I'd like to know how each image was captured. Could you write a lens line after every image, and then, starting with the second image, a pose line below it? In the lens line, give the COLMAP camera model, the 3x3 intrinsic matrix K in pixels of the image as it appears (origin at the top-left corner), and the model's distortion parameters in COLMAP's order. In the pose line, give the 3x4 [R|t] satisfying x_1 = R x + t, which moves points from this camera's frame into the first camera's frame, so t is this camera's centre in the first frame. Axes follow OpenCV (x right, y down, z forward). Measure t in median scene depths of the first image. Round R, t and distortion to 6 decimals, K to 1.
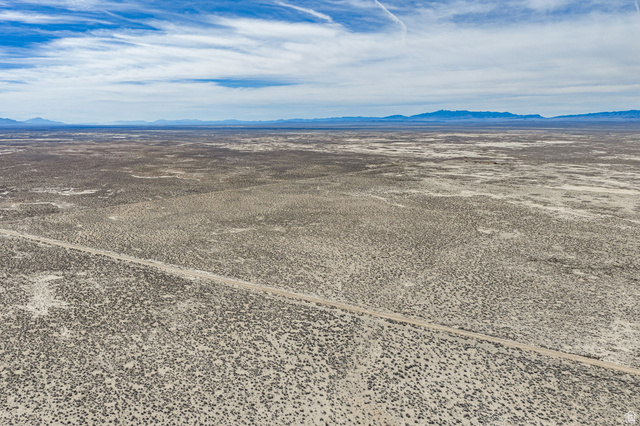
lens RADIAL K [[532.4, 0, 323.8], [0, 532.4, 215.1], [0, 0, 1]] dist [0.011058, -0.016771]
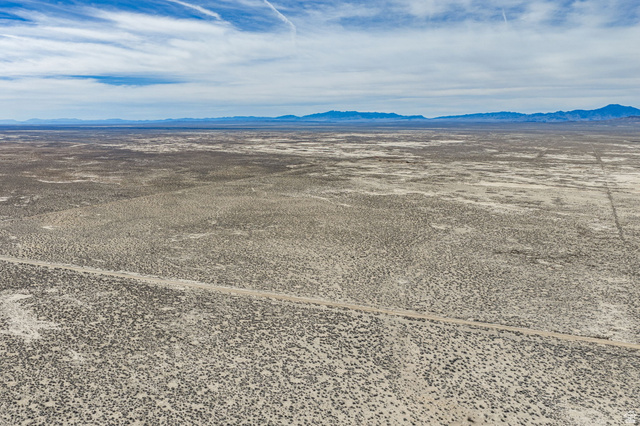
lens RADIAL K [[532.4, 0, 325.4], [0, 532.4, 217.3], [0, 0, 1]] dist [0.011058, -0.016771]
pose [[0.979648, -0.032639, 0.198052, -0.077059], [0.031792, 0.999467, 0.007452, -0.002664], [-0.198189, -0.001004, 0.980163, 0.009114]]
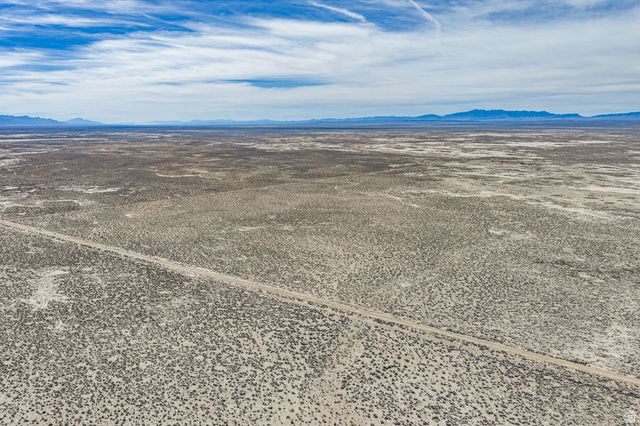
lens RADIAL K [[532.4, 0, 323.5], [0, 532.4, 214.0], [0, 0, 1]] dist [0.011058, -0.016771]
pose [[0.998145, 0.008680, -0.060256, 0.027077], [-0.008765, 0.999961, -0.001151, 0.000321], [0.060244, 0.001677, 0.998182, 0.000350]]
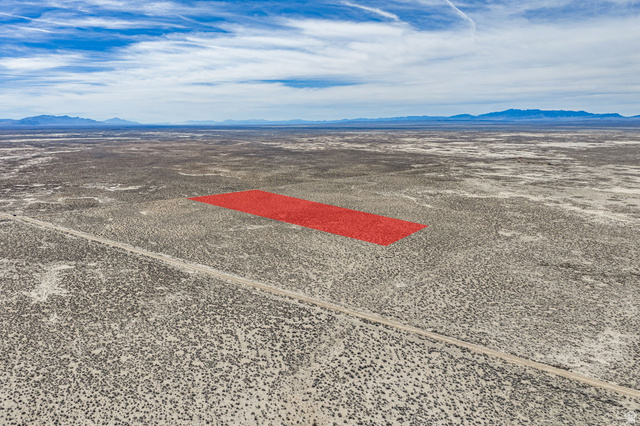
lens RADIAL K [[532.4, 0, 323.3], [0, 532.4, 212.8], [0, 0, 1]] dist [0.011058, -0.016771]
pose [[0.992724, 0.019079, -0.118893, 0.054672], [-0.019478, 0.999808, -0.002194, 0.000562], [0.118829, 0.004494, 0.992905, 0.002193]]
